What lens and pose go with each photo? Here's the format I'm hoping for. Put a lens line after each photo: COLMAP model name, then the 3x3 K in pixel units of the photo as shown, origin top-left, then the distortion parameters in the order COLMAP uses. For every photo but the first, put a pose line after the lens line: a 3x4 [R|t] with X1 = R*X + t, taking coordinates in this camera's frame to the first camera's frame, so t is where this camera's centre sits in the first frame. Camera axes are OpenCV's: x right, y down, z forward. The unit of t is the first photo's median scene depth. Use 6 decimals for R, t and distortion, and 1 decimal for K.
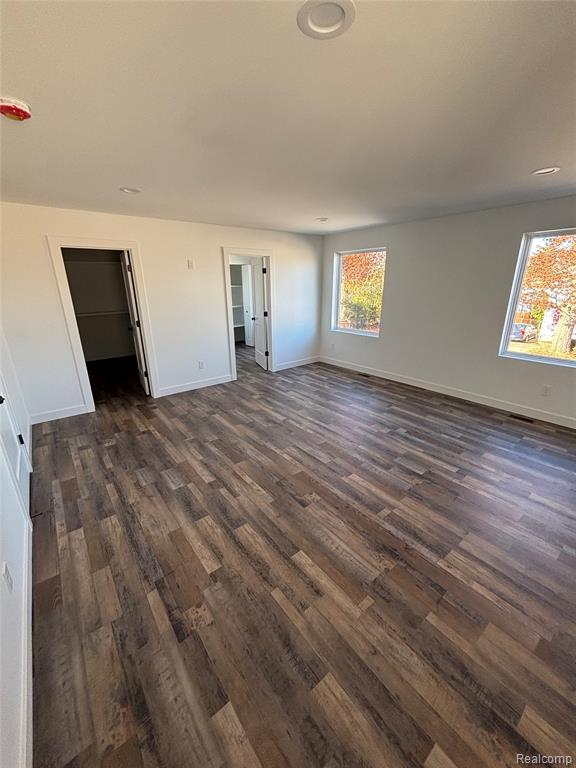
lens RADIAL K [[309.3, 0, 290.9], [0, 309.3, 381.4], [0, 0, 1]] dist [-0.000995, -0.000226]
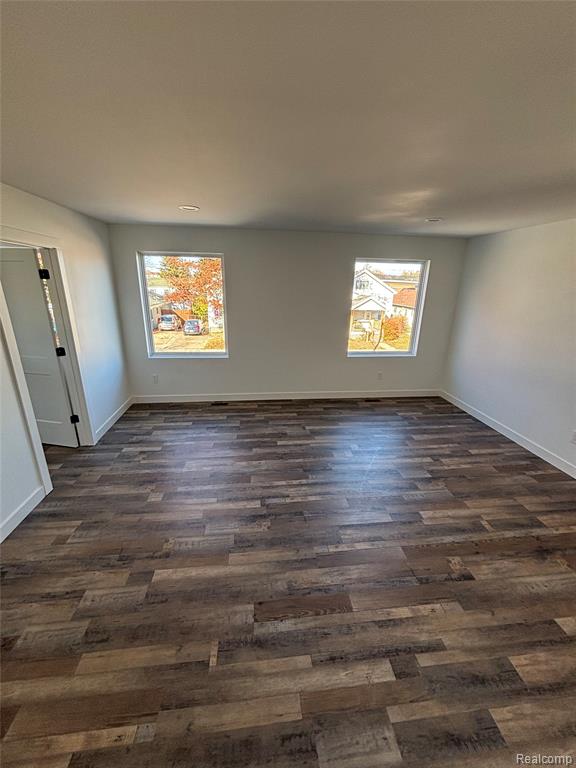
lens RADIAL K [[309.3, 0, 290.9], [0, 309.3, 381.4], [0, 0, 1]] dist [-0.000995, -0.000226]
pose [[0.529068, -0.242445, 0.813208, -0.485678], [0.236857, 0.962421, 0.132832, -0.215511], [-0.814853, 0.122337, 0.566611, 0.539734]]
